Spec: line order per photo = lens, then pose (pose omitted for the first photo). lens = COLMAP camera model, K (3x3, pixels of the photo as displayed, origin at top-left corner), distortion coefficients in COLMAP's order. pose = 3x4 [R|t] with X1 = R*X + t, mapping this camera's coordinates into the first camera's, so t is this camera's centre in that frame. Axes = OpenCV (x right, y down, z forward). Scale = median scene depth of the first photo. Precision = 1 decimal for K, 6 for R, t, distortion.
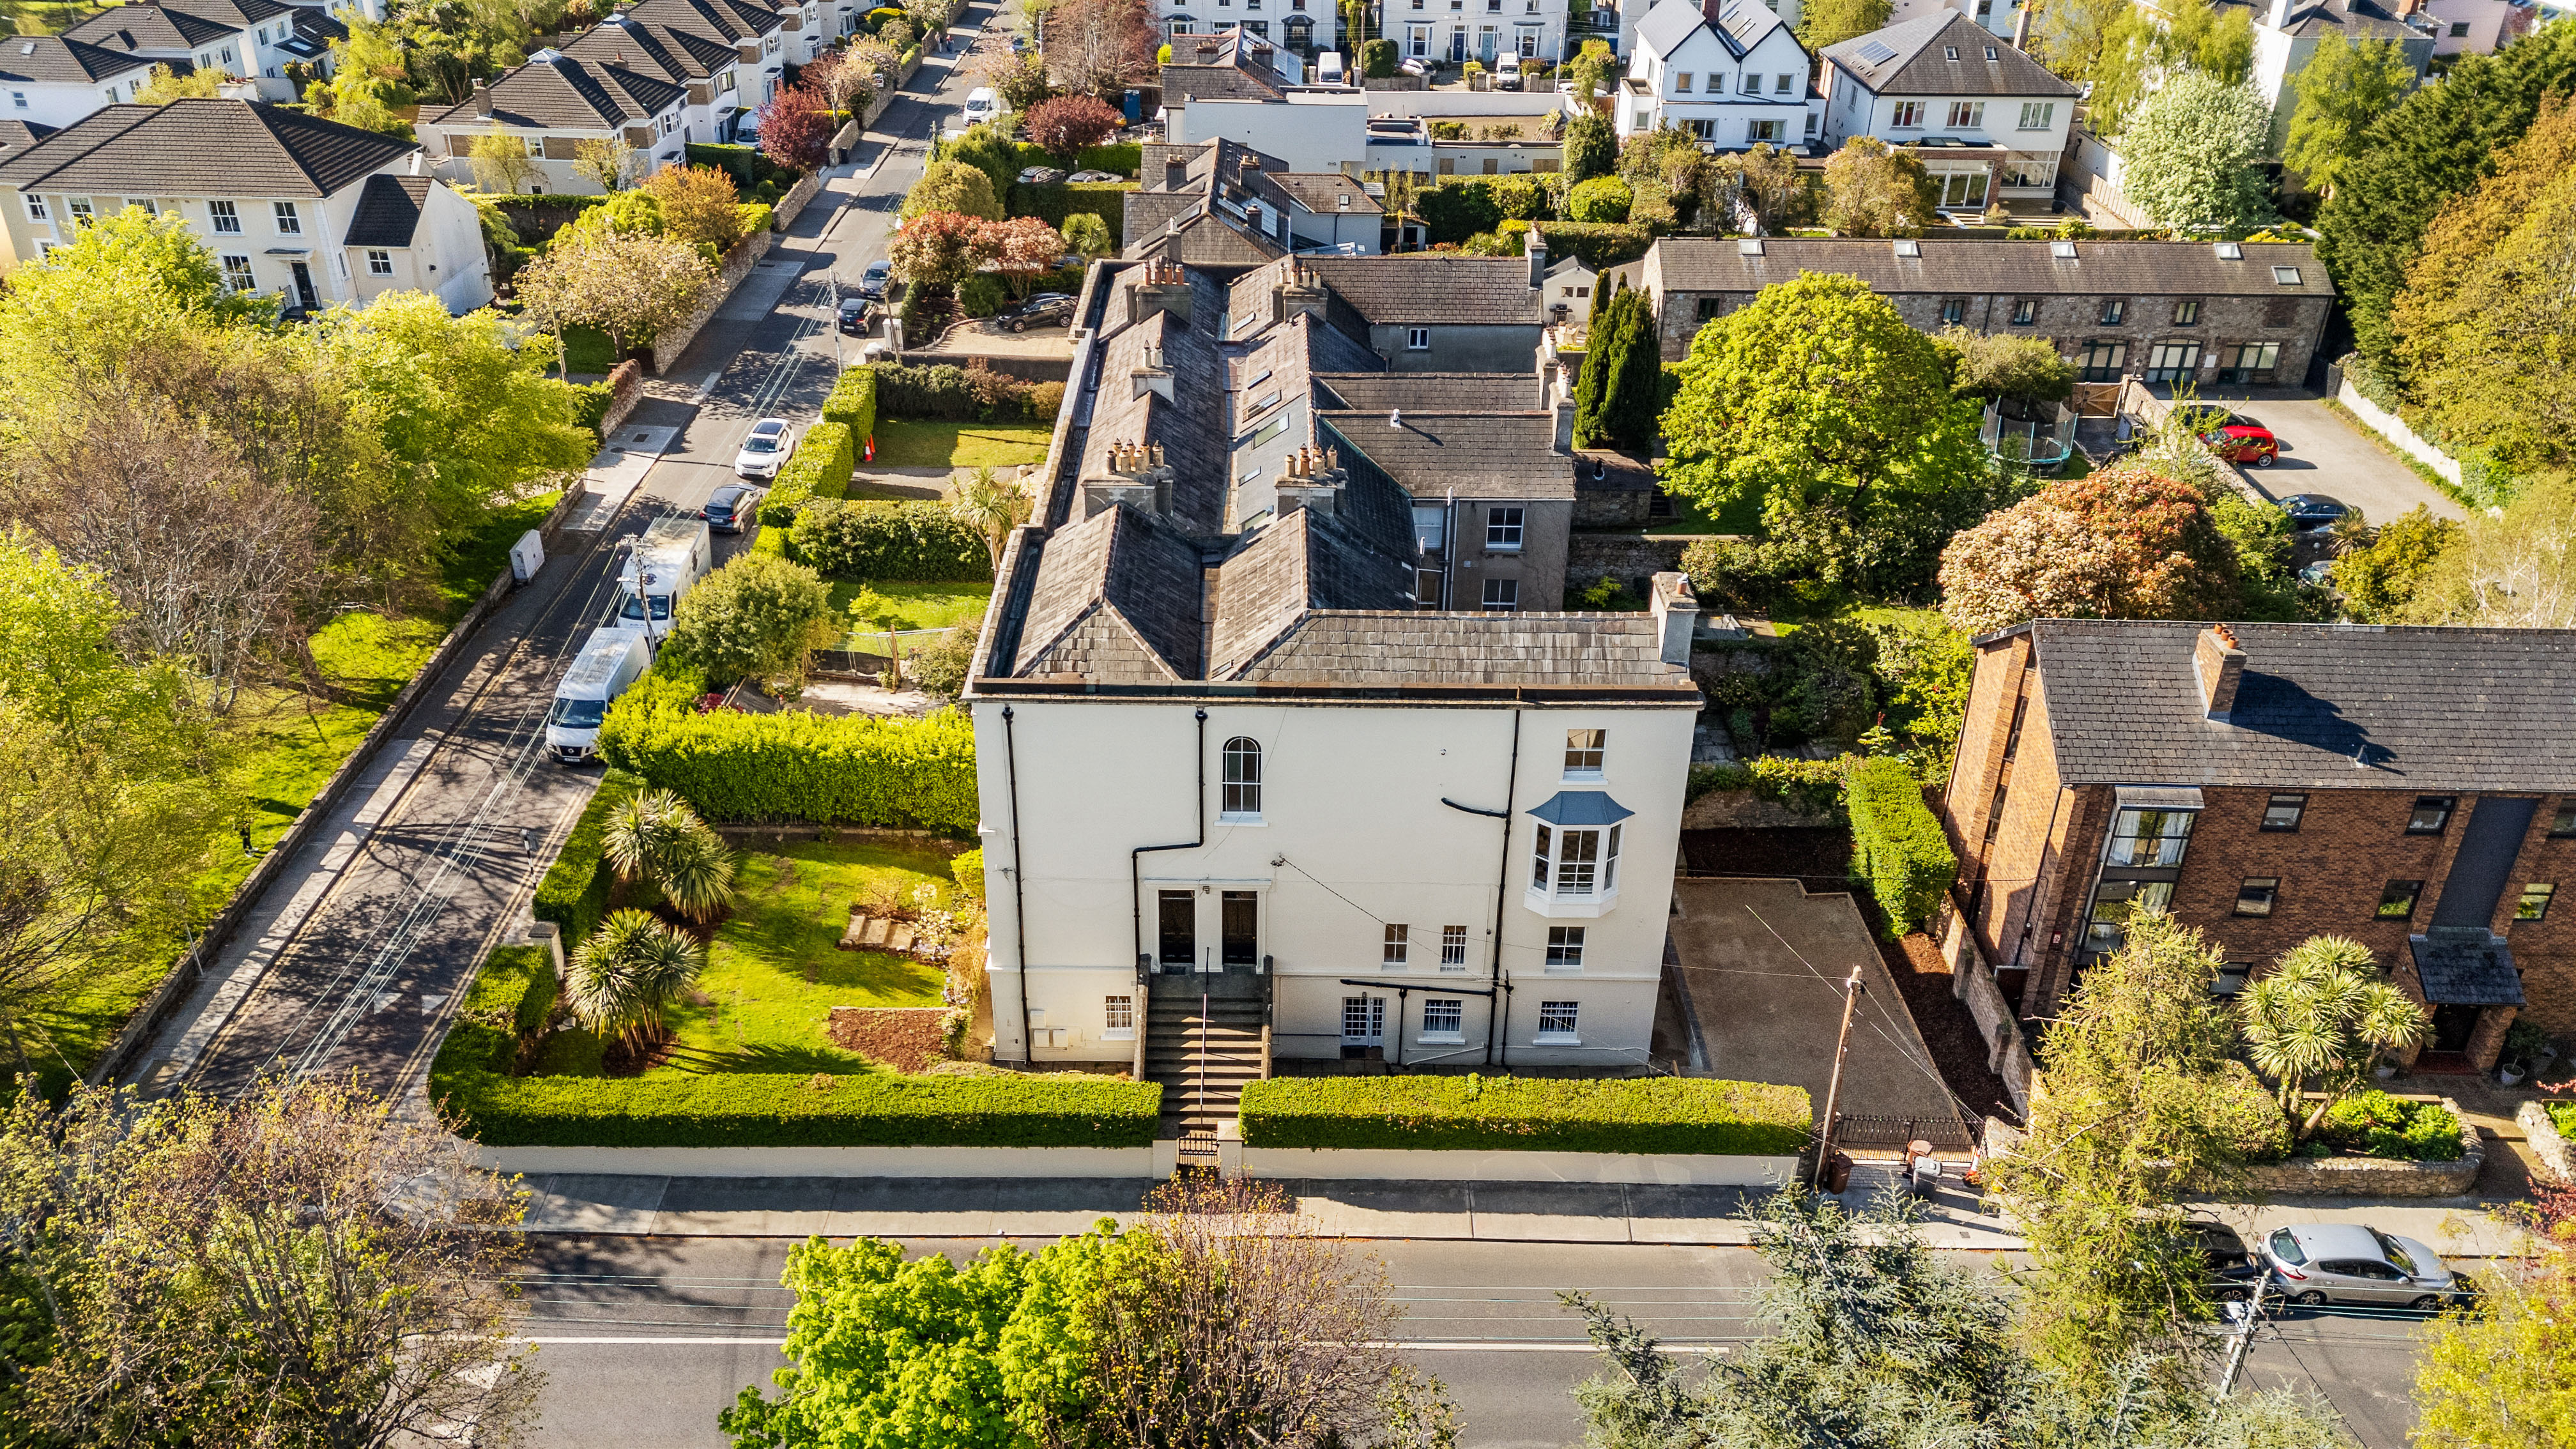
lens RADIAL K [[1872.3, 0, 1288.0], [0, 1872.3, 724.5], [0, 0, 1]] dist [0.073340, -0.117134]
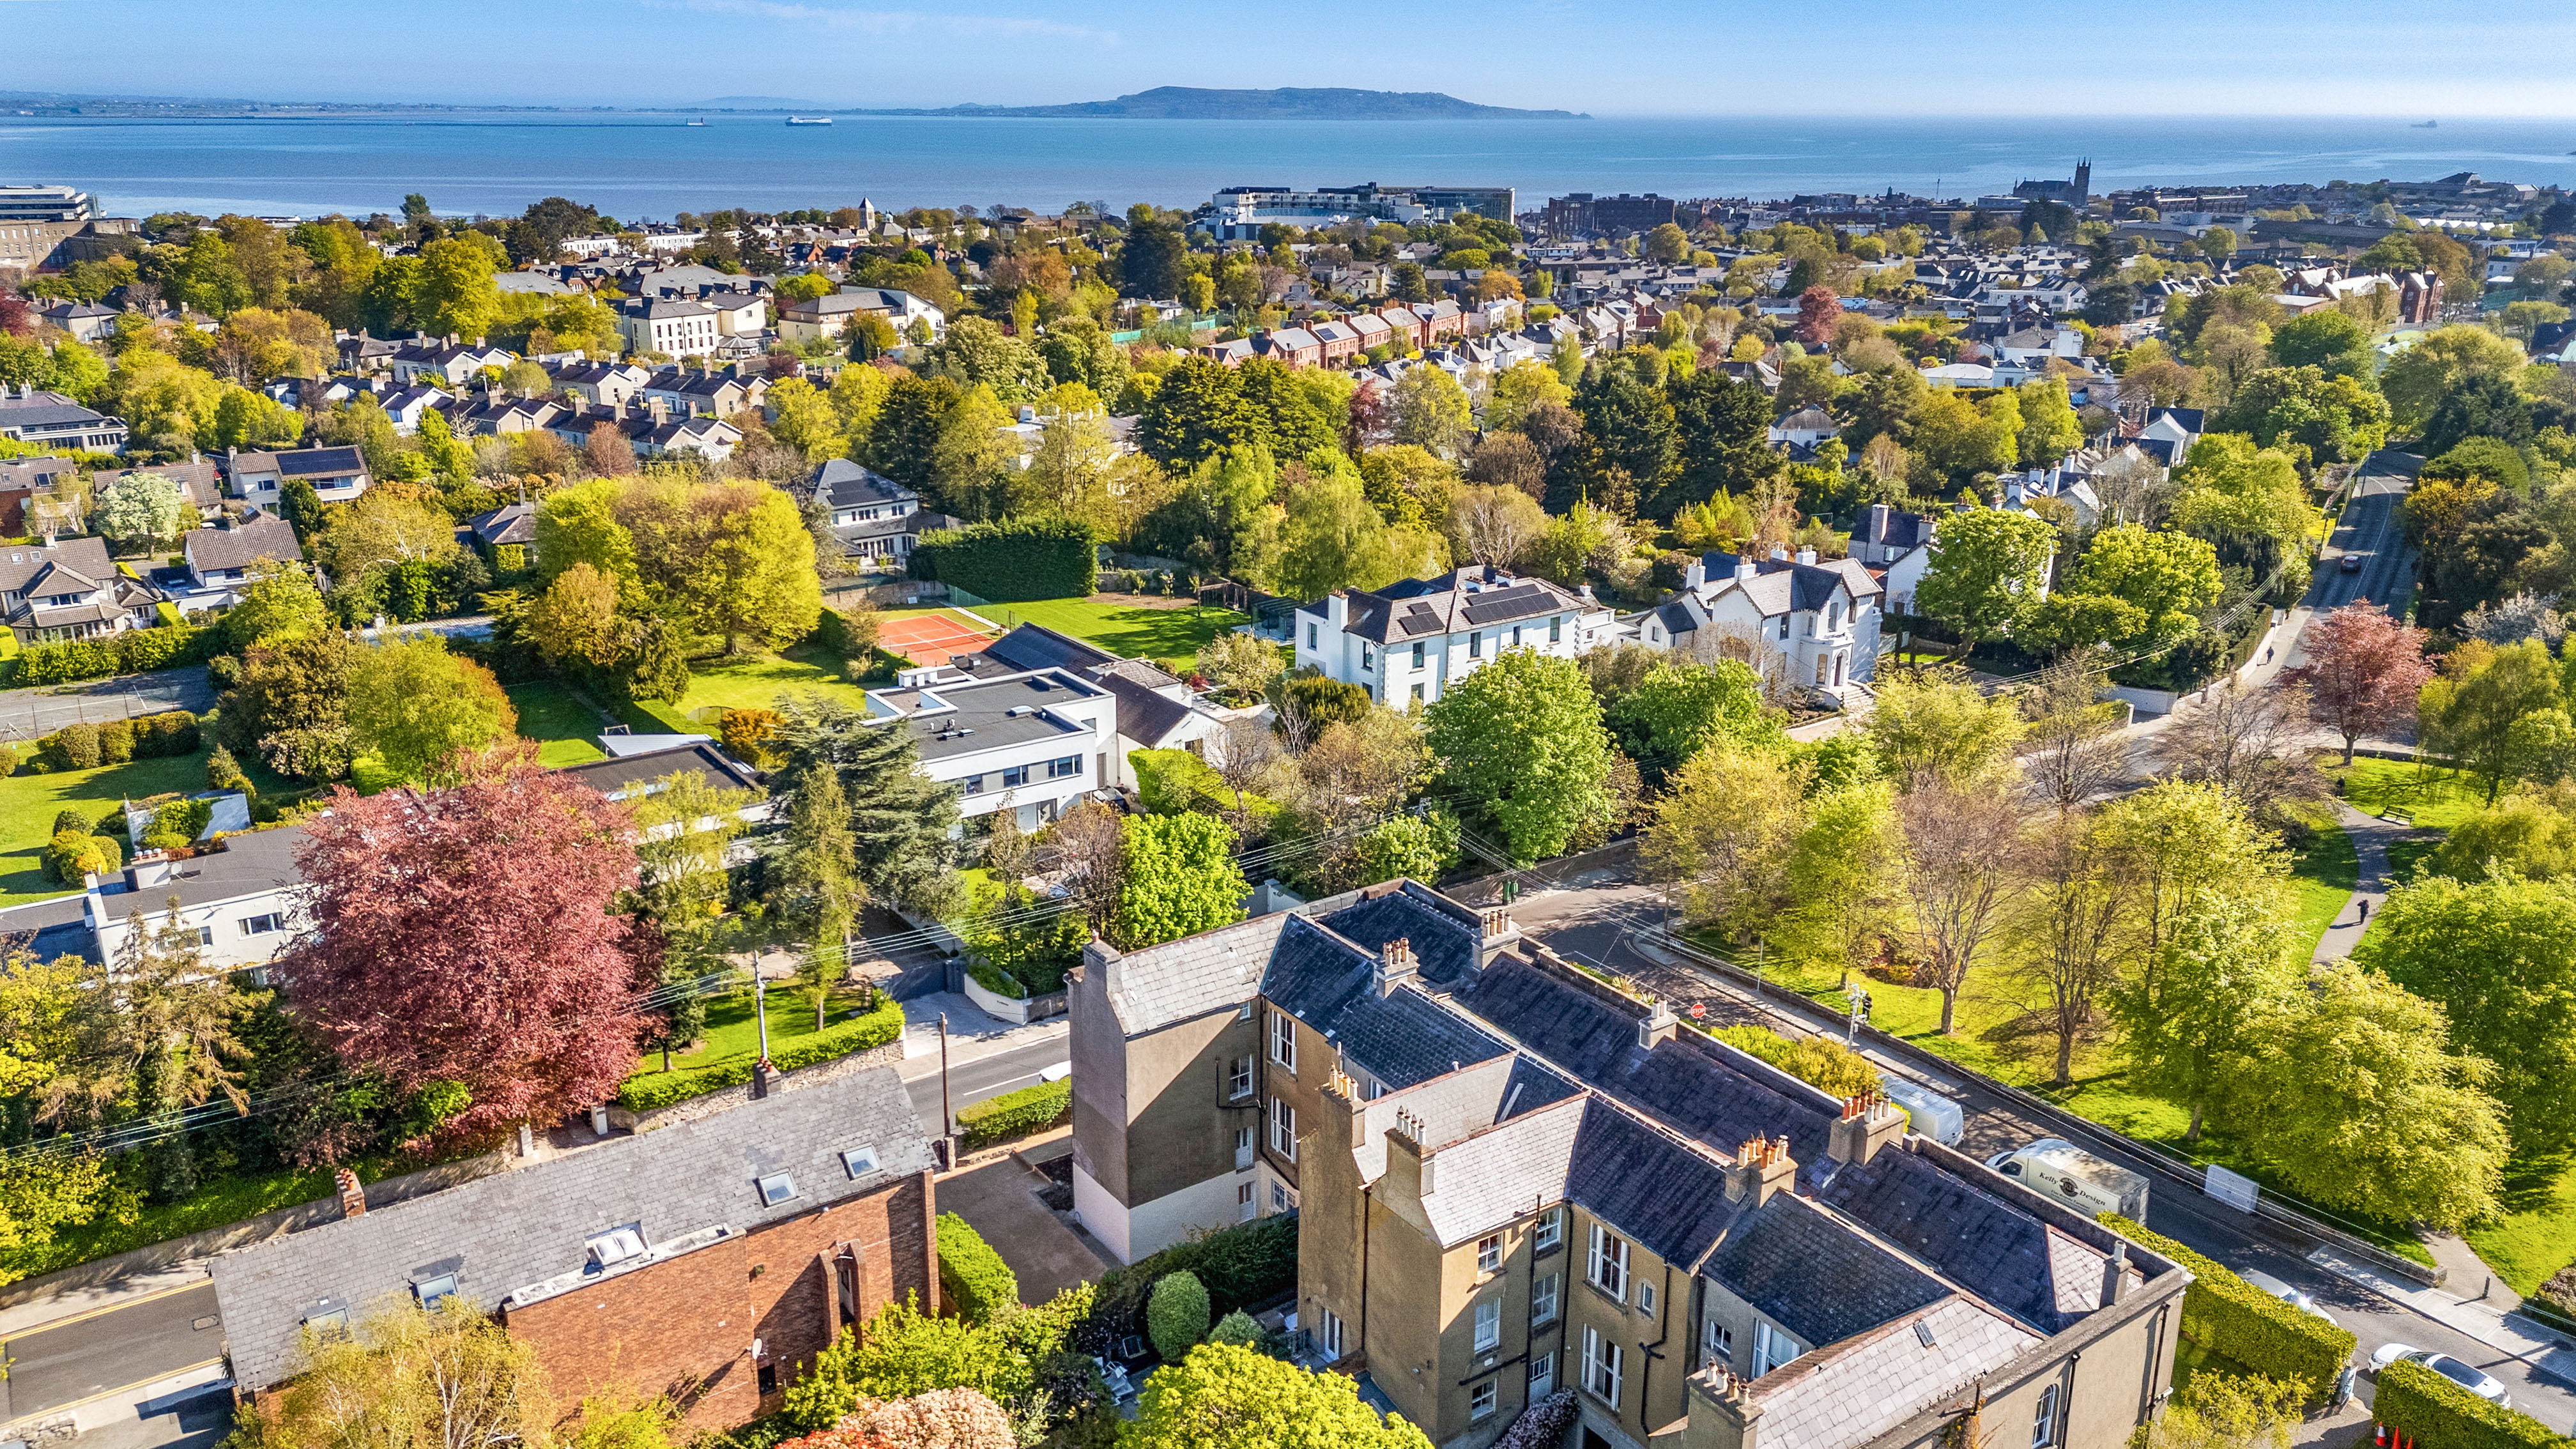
lens RADIAL K [[1876.5, 0, 1291.6], [0, 1876.5, 720.1], [0, 0, 1]] dist [0.059396, -0.062017]
pose [[-0.818120, 0.152406, -0.554484, 0.826746], [-0.300518, 0.708778, 0.638218, -1.152883], [0.490275, 0.688771, -0.534064, 1.655752]]
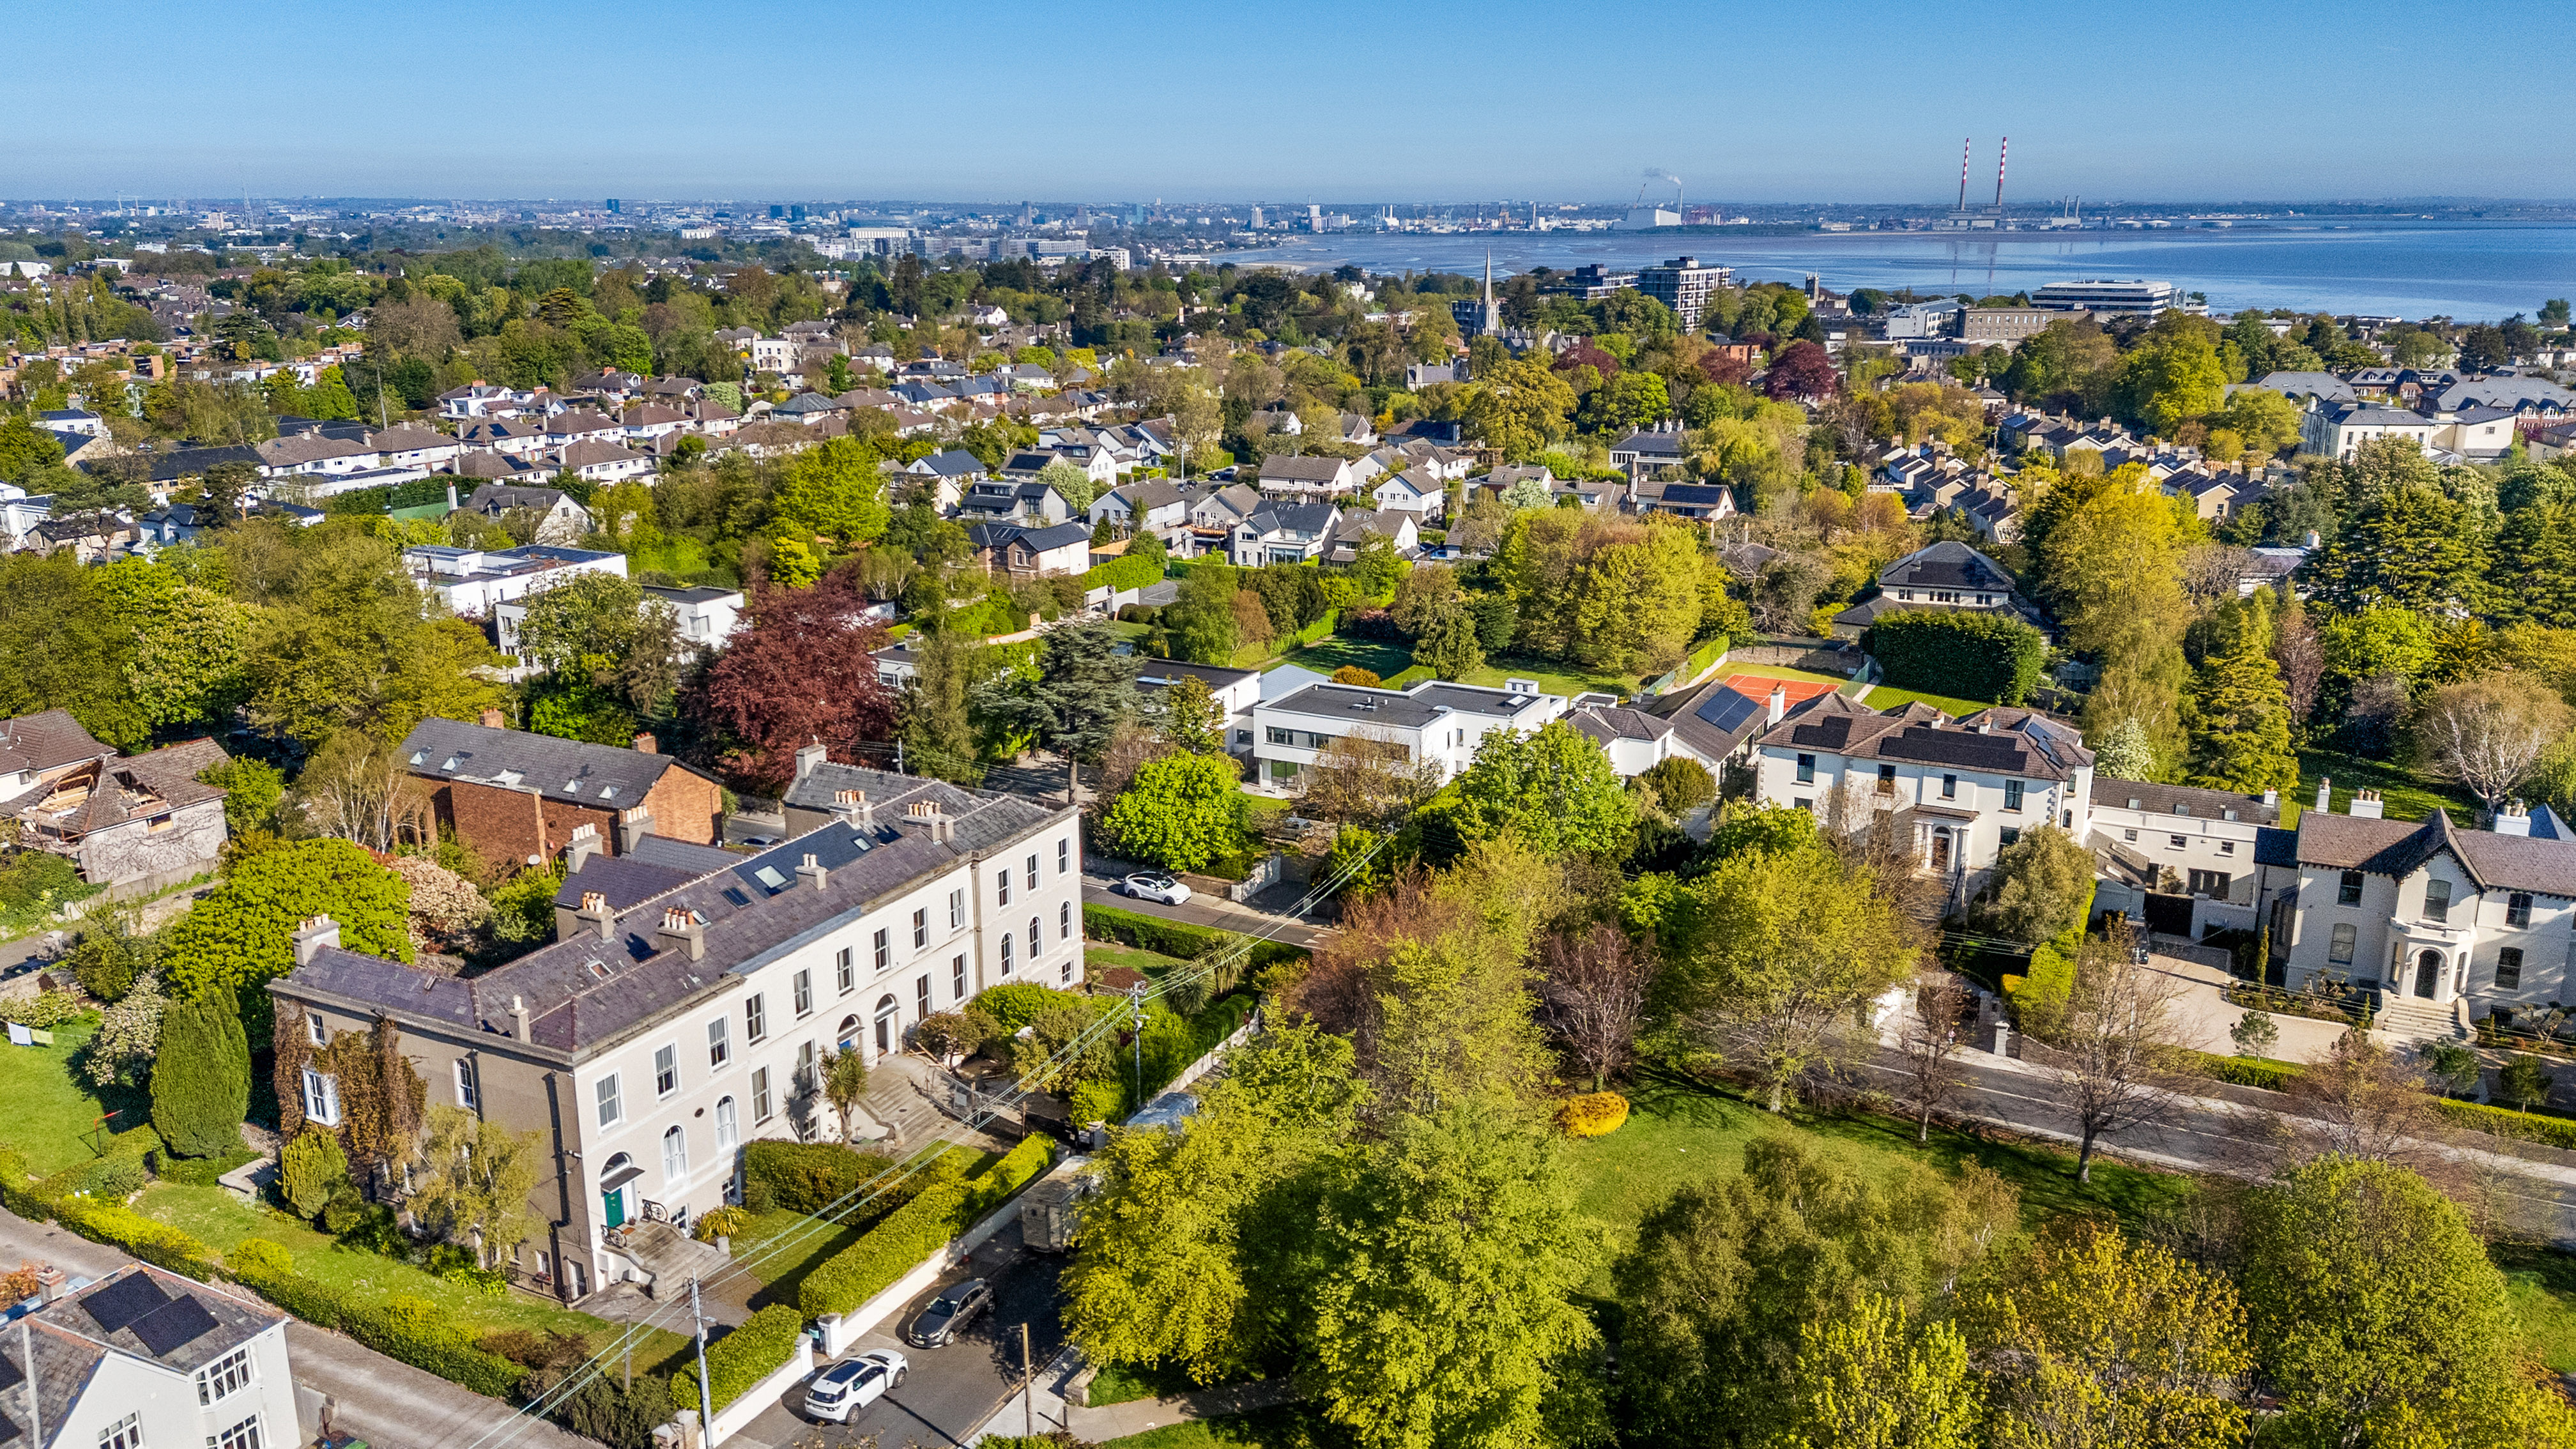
lens RADIAL K [[1876.5, 0, 1291.6], [0, 1876.5, 720.1], [0, 0, 1]] dist [0.059396, -0.062017]
pose [[-0.886239, -0.130784, 0.444382, -1.323777], [0.219494, 0.726227, 0.651473, -1.459749], [-0.407924, 0.674900, -0.614904, 2.090218]]
